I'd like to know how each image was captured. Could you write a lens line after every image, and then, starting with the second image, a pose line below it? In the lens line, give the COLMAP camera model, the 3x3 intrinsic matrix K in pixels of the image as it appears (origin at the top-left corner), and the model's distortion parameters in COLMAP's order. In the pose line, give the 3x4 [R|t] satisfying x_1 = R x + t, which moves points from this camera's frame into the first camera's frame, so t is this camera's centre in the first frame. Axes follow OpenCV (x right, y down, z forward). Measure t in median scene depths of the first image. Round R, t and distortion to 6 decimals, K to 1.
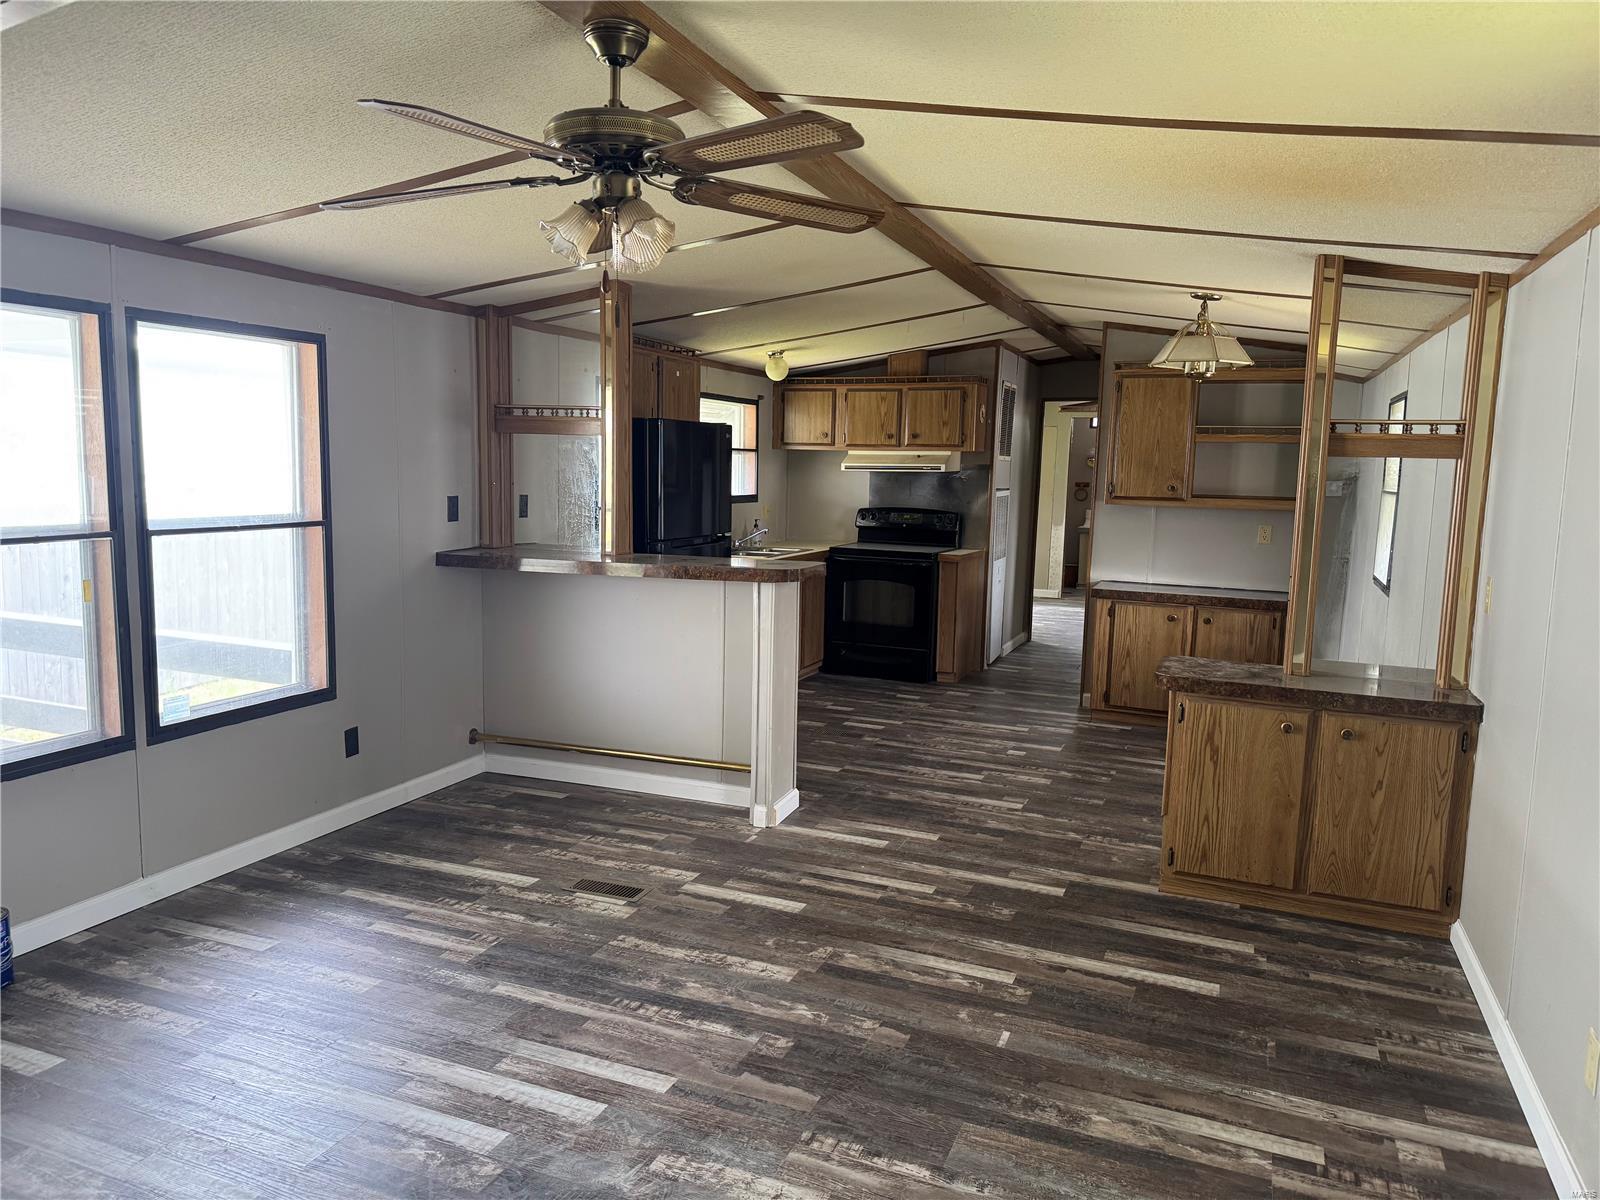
lens RADIAL K [[1105.4, 0, 798.1], [0, 1105.4, 597.3], [0, 0, 1]] dist [0.170962, -0.313725]
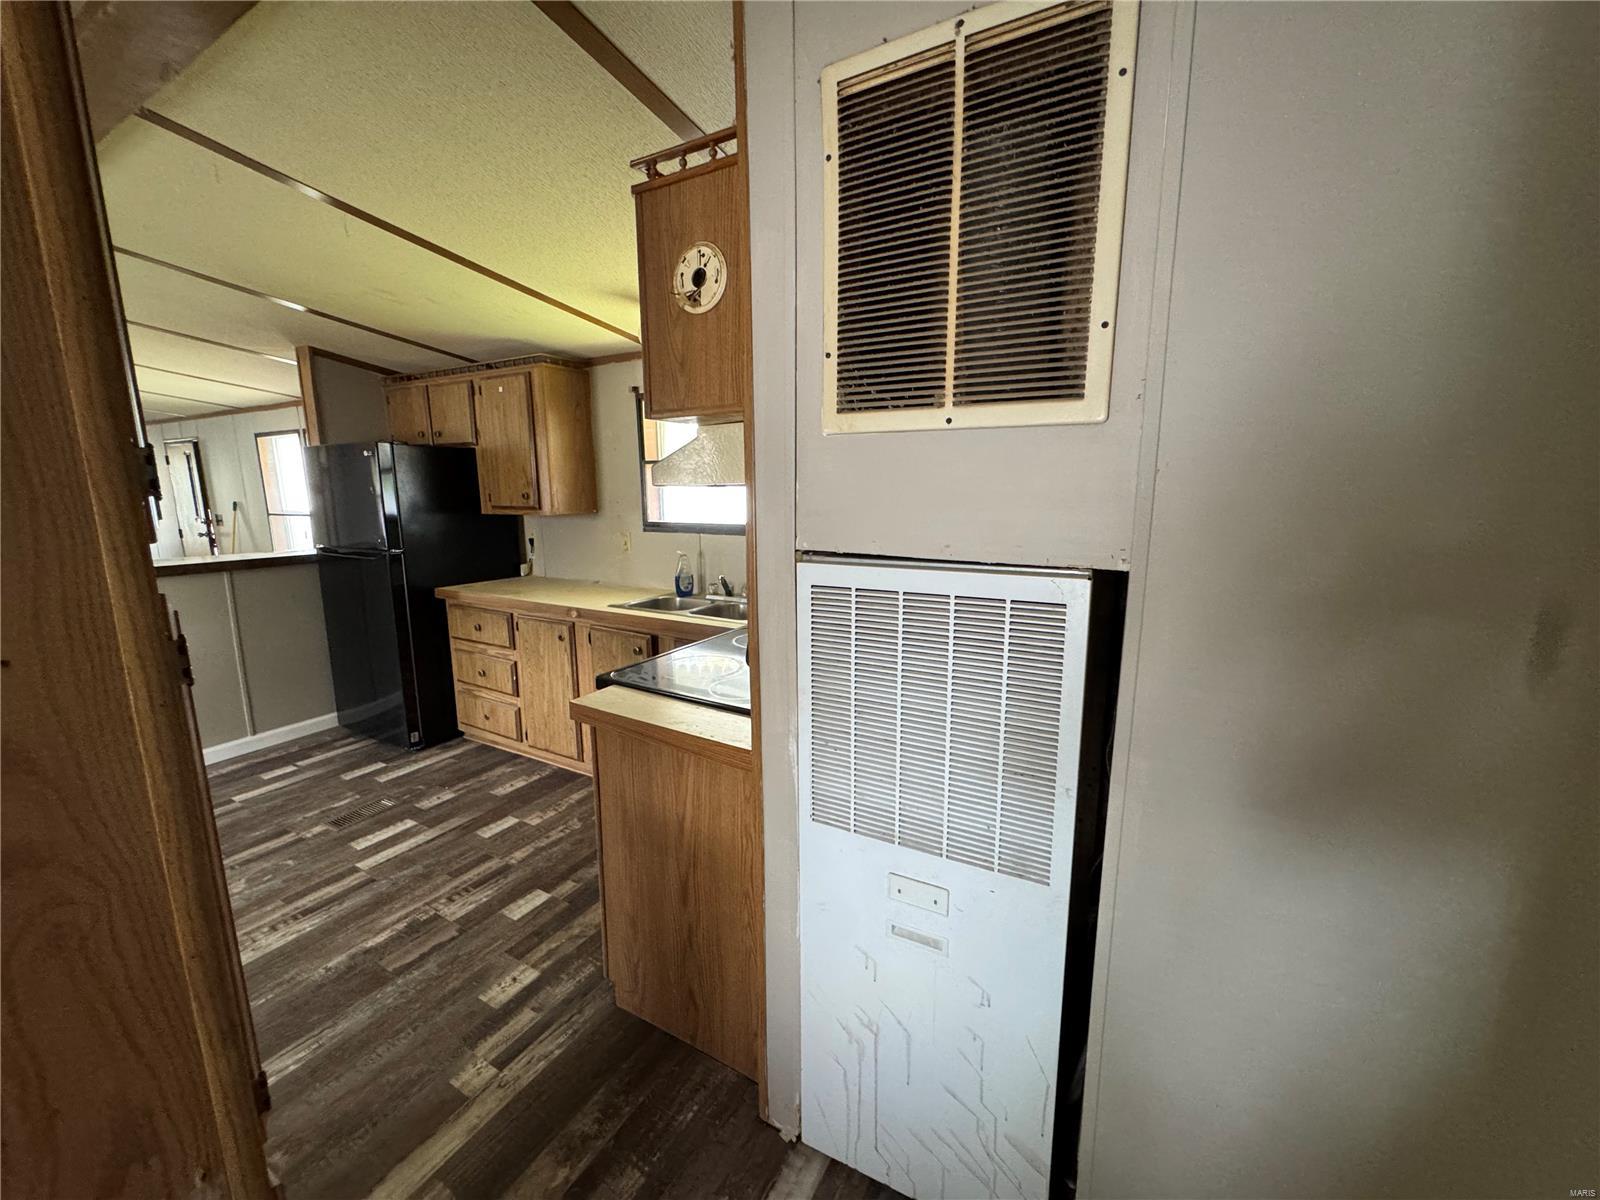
lens RADIAL K [[637.1, 0, 798.8], [0, 637.1, 597.3], [0, 0, 1]] dist [-0.003241, 0.000045]
pose [[-0.142300, 0.150968, -0.978243, 0.645760], [-0.116717, 0.978846, 0.168040, -0.223312], [0.982918, 0.138090, -0.121670, 2.046642]]
